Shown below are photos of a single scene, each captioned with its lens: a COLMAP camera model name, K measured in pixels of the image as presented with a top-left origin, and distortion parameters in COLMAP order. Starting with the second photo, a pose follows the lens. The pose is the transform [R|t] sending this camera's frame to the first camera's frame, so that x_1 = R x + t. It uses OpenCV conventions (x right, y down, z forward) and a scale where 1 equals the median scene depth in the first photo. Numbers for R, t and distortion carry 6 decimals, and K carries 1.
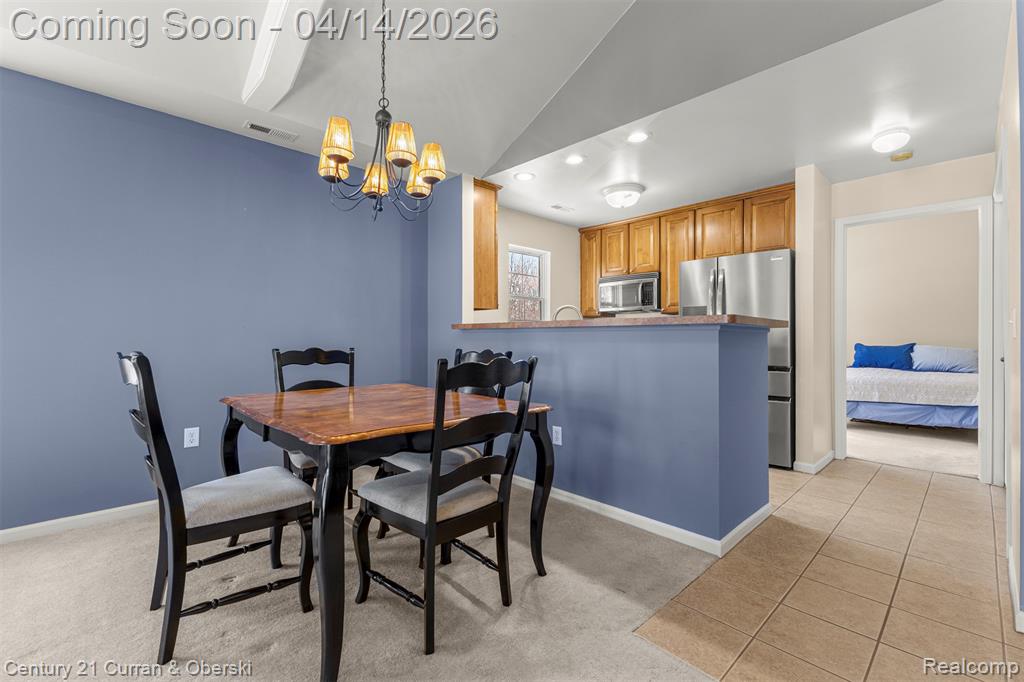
lens RADIAL K [[440.6, 0, 507.9], [0, 440.6, 335.8], [0, 0, 1]] dist [0.006498, -0.001497]
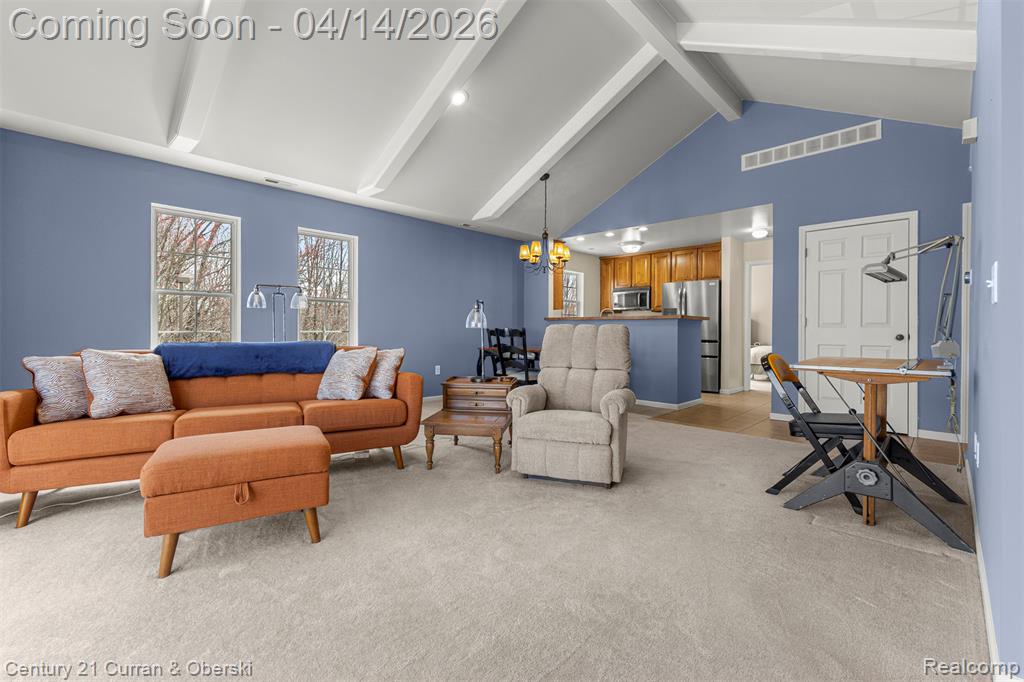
lens RADIAL K [[440.6, 0, 514.5], [0, 440.6, 331.2], [0, 0, 1]] dist [0.006498, -0.001497]
pose [[0.998906, 0.001425, 0.046732, -0.251755], [-0.001662, 0.999986, 0.005035, 0.016005], [-0.046724, -0.005108, 0.998895, -0.652766]]
